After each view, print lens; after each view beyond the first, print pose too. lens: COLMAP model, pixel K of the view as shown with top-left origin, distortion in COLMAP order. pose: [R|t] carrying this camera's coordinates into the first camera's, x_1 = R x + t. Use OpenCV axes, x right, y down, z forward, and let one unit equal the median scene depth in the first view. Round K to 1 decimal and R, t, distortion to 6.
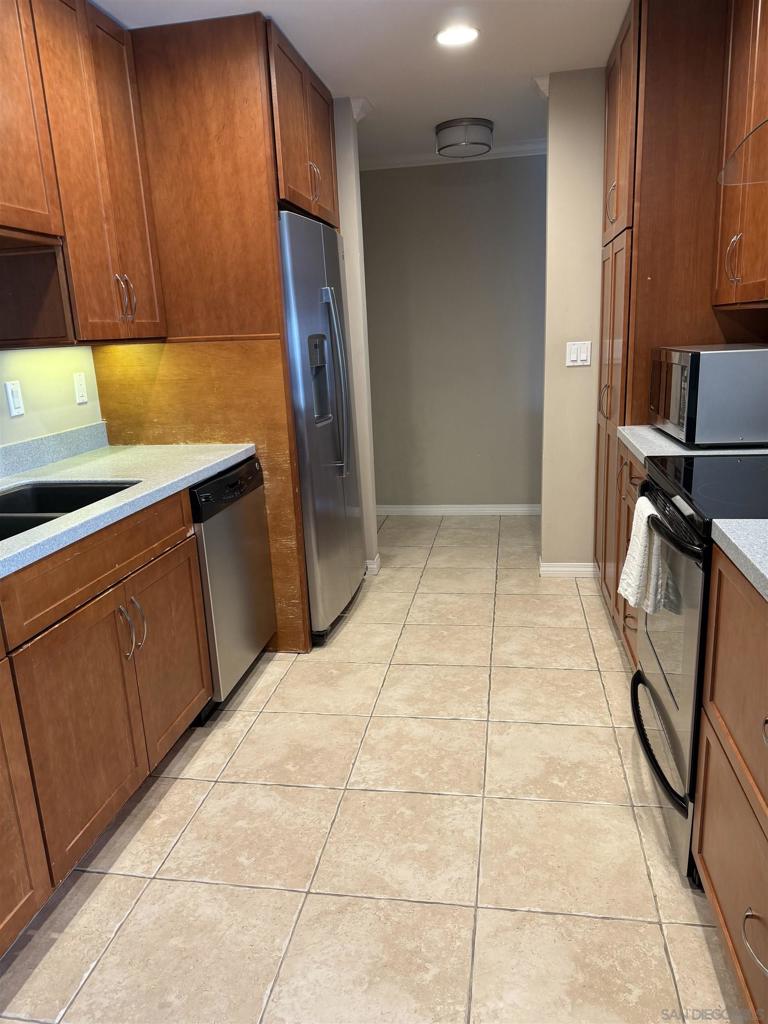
lens RADIAL K [[714.6, 0, 383.7], [0, 714.6, 512.6], [0, 0, 1]] dist [-0.011521, -0.007645]
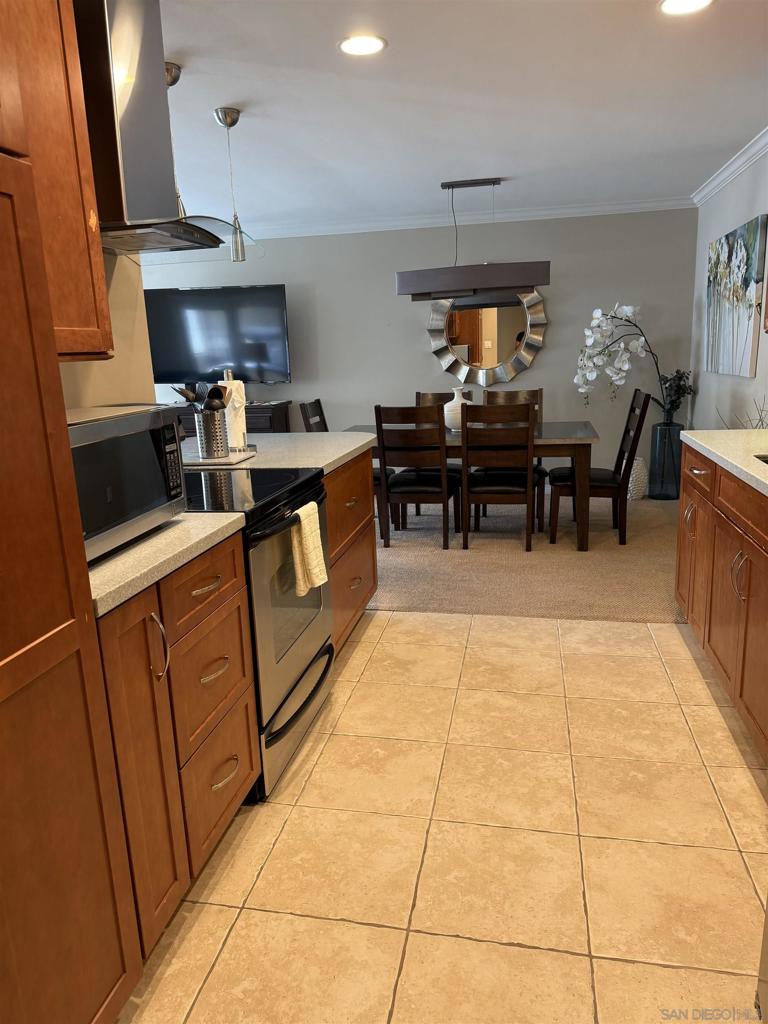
lens RADIAL K [[714.6, 0, 381.6], [0, 714.6, 511.1], [0, 0, 1]] dist [-0.011521, -0.007645]
pose [[-0.994576, 0.092630, 0.047316, 0.144299], [0.104014, 0.887469, 0.448977, -0.453583], [-0.000403, 0.451463, -0.892290, 1.752264]]
